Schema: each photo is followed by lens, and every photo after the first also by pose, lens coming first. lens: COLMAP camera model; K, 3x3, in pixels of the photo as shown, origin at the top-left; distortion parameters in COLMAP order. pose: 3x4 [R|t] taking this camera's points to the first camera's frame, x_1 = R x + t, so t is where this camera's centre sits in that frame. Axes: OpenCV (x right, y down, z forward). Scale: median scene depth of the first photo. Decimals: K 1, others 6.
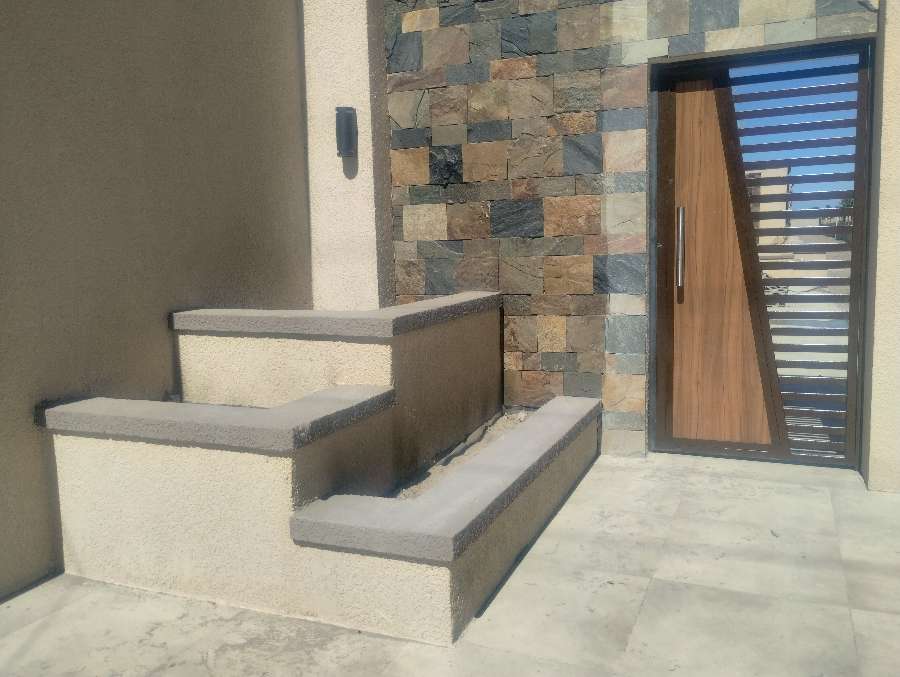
lens RADIAL K [[739.7, 0, 453.8], [0, 739.7, 332.4], [0, 0, 1]] dist [0.067256, -0.096620]
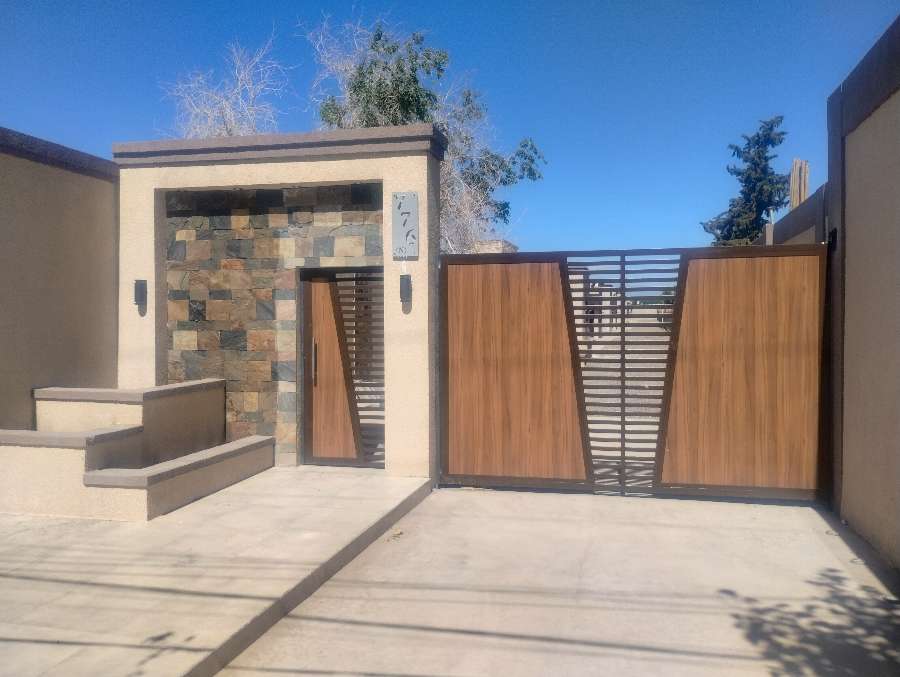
lens RADIAL K [[739.7, 0, 453.8], [0, 739.7, 332.4], [0, 0, 1]] dist [0.067256, -0.096620]
pose [[0.986324, 0.023894, 0.163074, 0.334753], [-0.007100, 0.994677, -0.102800, 0.017337], [-0.164662, 0.100236, 0.981244, -0.974383]]
